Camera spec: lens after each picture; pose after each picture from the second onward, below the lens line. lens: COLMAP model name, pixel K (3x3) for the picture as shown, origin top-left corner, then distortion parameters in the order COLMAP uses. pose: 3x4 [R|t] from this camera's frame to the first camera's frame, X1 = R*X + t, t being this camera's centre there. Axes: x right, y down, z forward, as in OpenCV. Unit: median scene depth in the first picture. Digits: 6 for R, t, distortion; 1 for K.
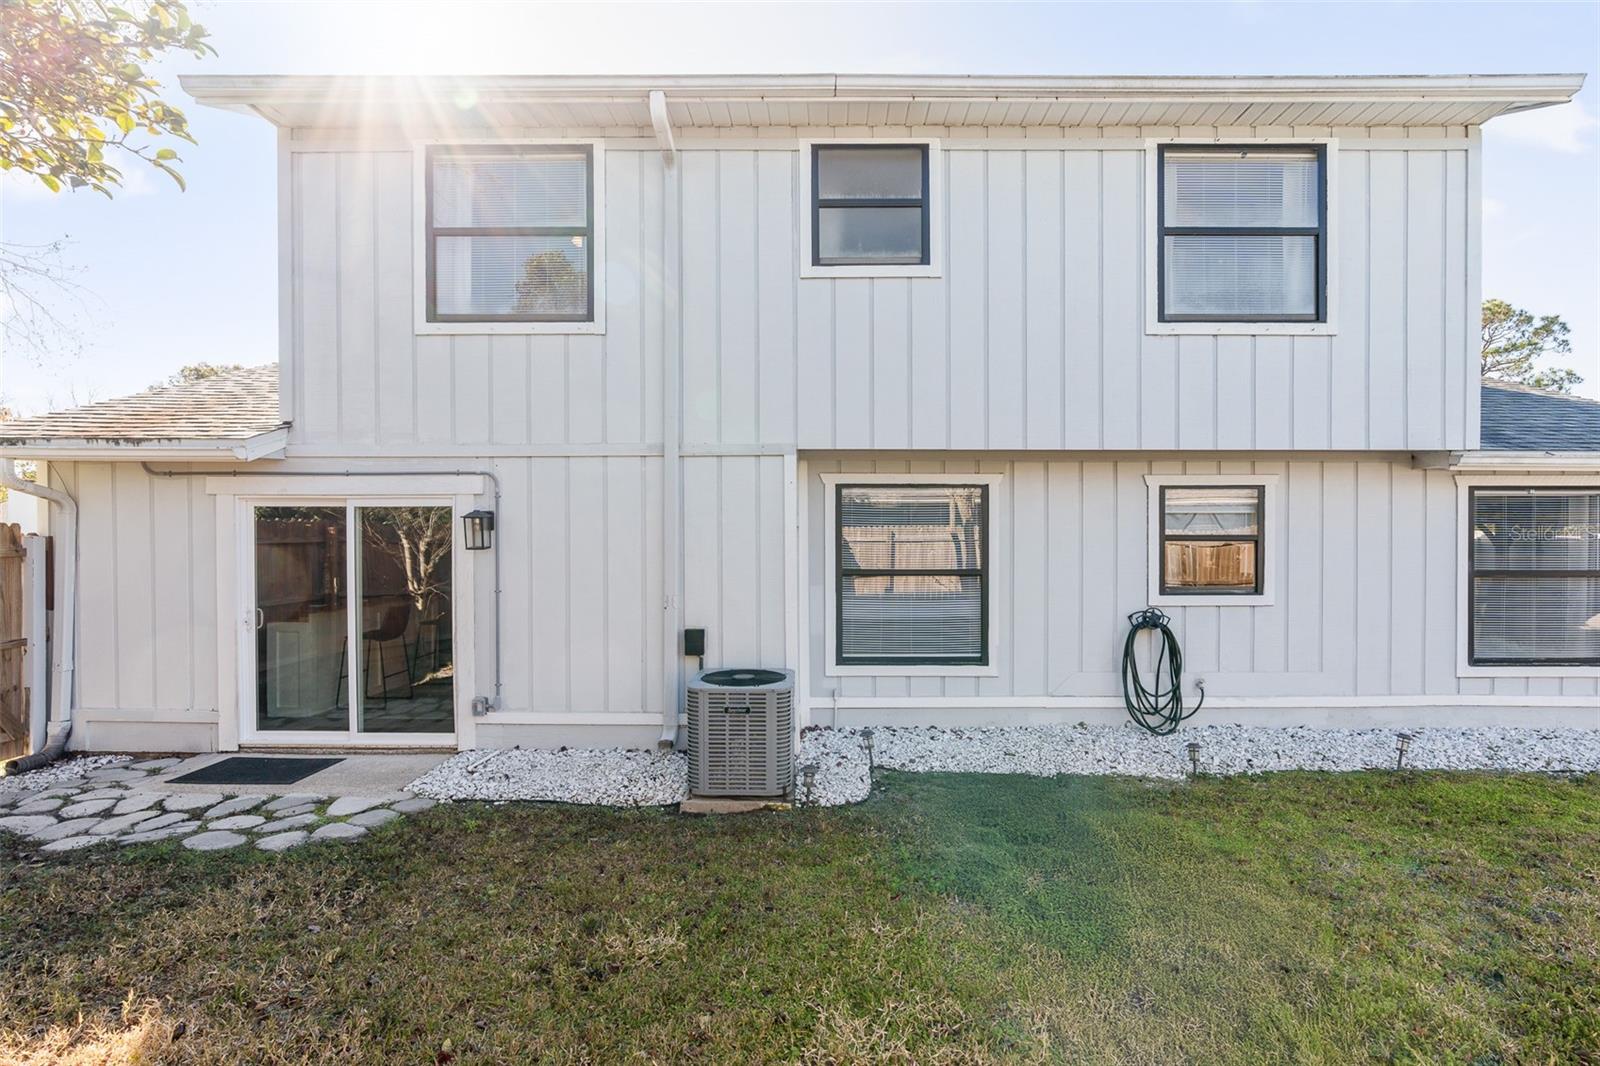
lens RADIAL K [[733.3, 0, 805.0], [0, 733.3, 539.5], [0, 0, 1]] dist [-0.010229, 0.004984]
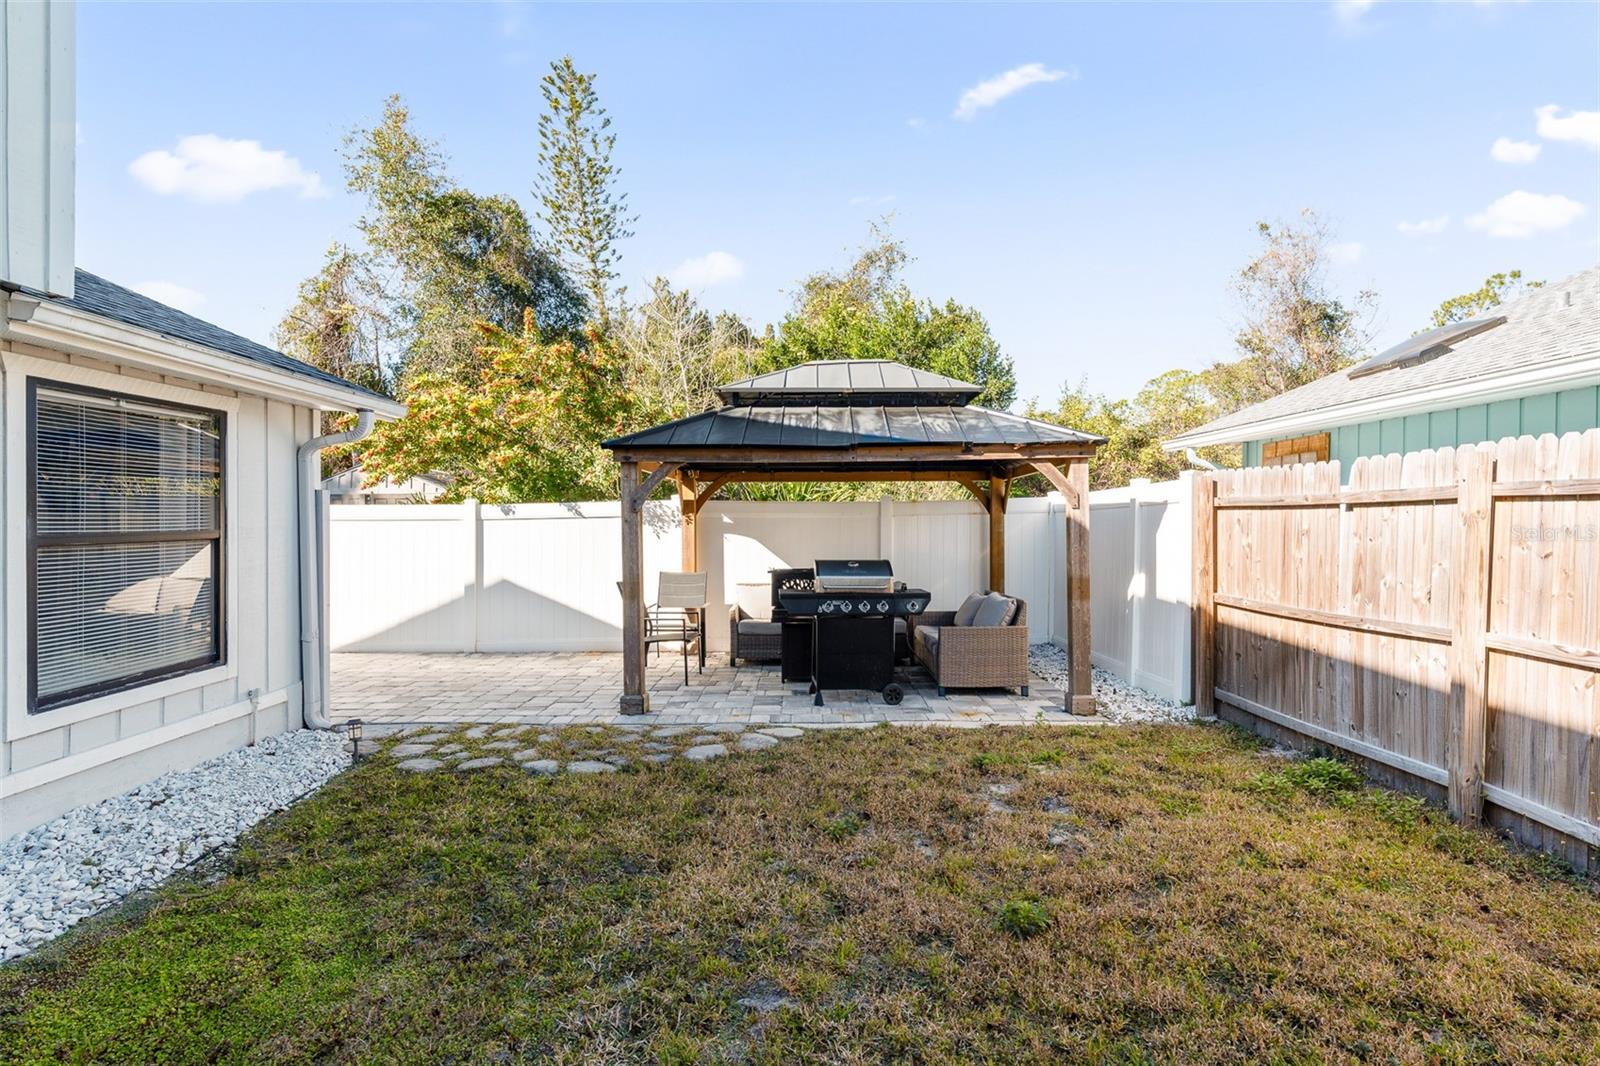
lens RADIAL K [[819.0, 0, 798.2], [0, 819.0, 525.3], [0, 0, 1]] dist [0.005952, 0.001430]
pose [[-0.025057, -0.013469, 0.999595, 0.315400], [-0.004118, 0.999902, 0.013370, 0.026047], [-0.999678, -0.003782, -0.025110, 0.484101]]
